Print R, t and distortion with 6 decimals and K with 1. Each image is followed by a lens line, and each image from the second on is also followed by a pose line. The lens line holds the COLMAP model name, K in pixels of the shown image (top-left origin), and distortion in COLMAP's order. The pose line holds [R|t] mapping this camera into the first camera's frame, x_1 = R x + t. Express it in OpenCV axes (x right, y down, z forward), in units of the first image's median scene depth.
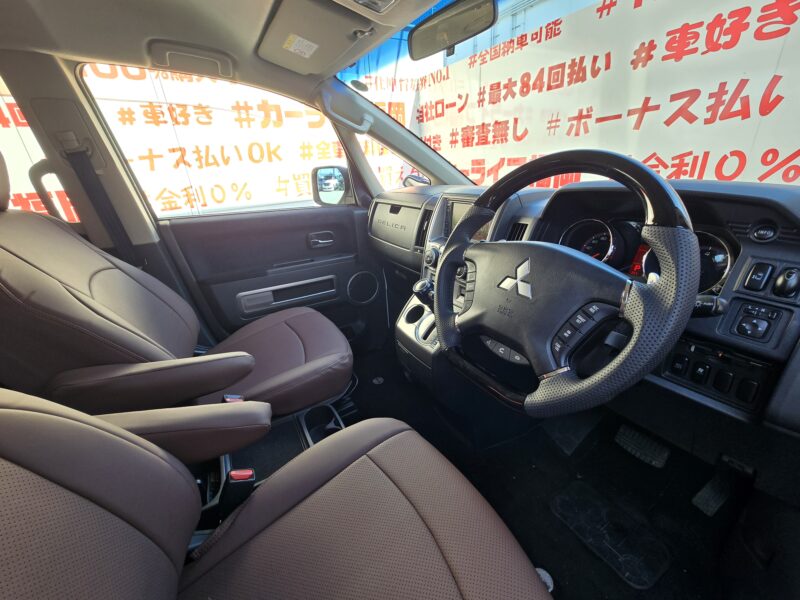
lens RADIAL K [[324.8, 0, 402.2], [0, 324.8, 298.1], [0, 0, 1]] dist [-0.000665, -0.000320]
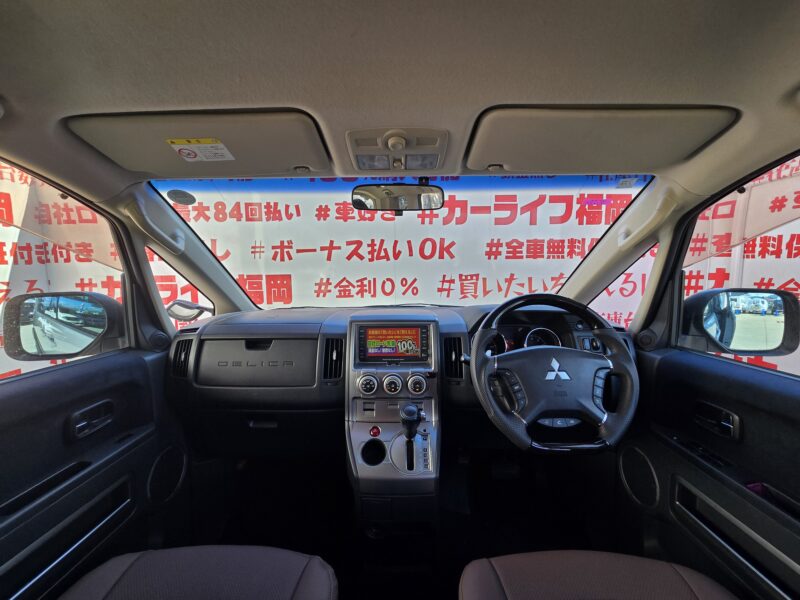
lens RADIAL K [[324.8, 0, 402.2], [0, 324.8, 298.1], [0, 0, 1]] dist [-0.000665, -0.000320]
pose [[0.512540, -0.031862, 0.858072, -0.319975], [0.308289, 0.939510, -0.149260, -0.090310], [-0.801411, 0.341036, 0.491360, 0.168041]]
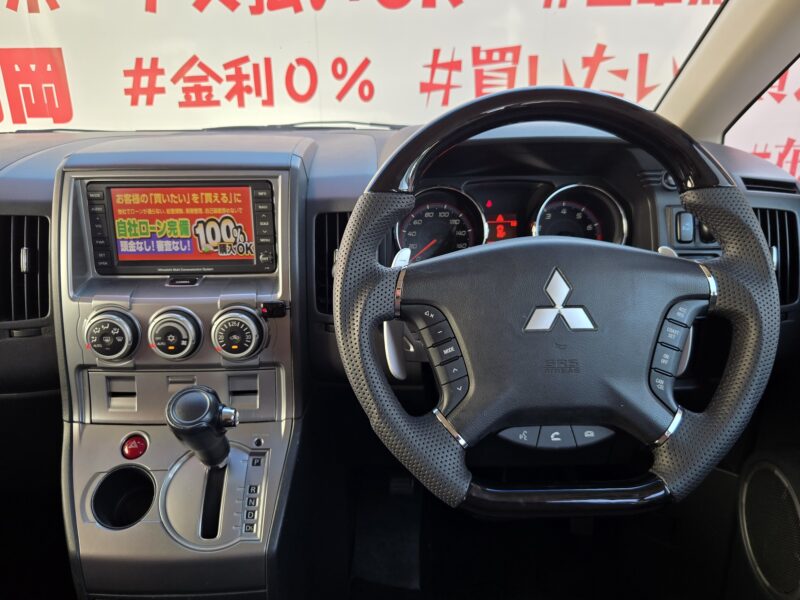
lens RADIAL K [[712.6, 0, 385.6], [0, 712.6, 301.2], [0, 0, 1]] dist [0.018121, 0.004050]
pose [[0.495720, -0.258465, 0.829131, -0.198518], [0.314674, 0.943273, 0.105910, -0.070029], [-0.809470, 0.208405, 0.548931, 0.131663]]
